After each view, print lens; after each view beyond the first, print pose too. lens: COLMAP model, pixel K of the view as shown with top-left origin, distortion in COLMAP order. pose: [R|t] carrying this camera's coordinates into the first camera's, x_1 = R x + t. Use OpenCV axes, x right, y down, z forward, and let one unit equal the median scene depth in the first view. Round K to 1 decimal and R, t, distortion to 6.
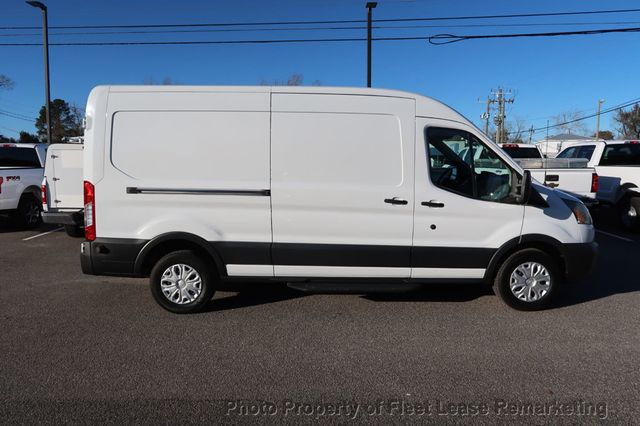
lens RADIAL K [[447.7, 0, 315.6], [0, 447.7, 201.0], [0, 0, 1]] dist [-0.030410, 0.012701]
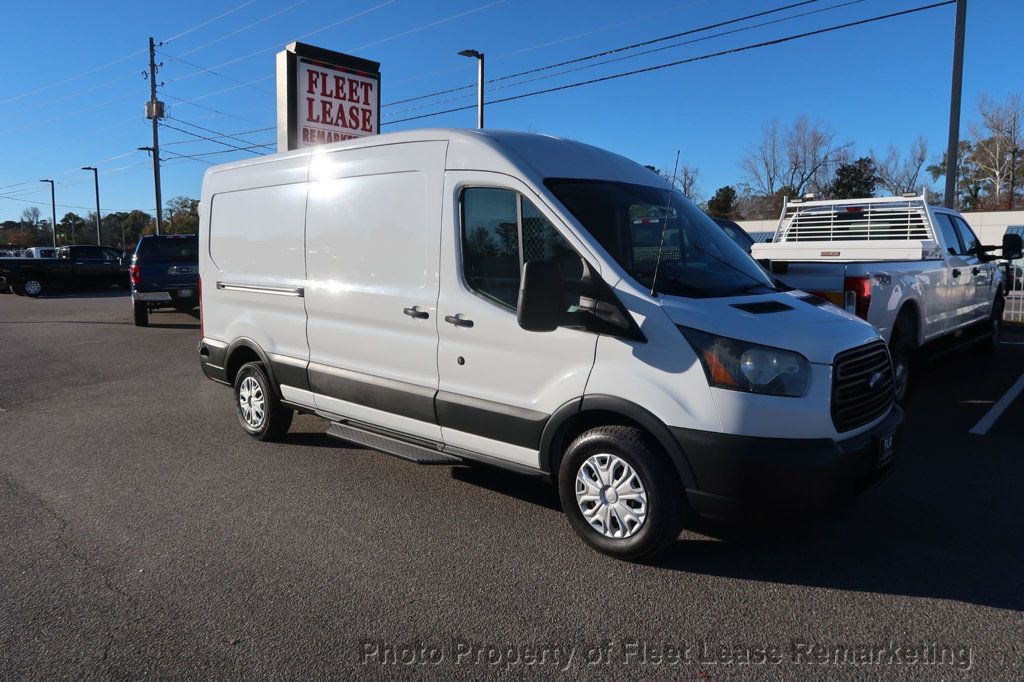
lens RADIAL K [[716.4, 0, 522.1], [0, 716.4, 321.9], [0, 0, 1]] dist [-0.030410, 0.012701]
pose [[0.737942, 0.057073, -0.672446, 0.924825], [-0.052023, 0.998263, 0.027636, -0.020577], [0.672856, 0.014589, 0.739630, 0.370009]]
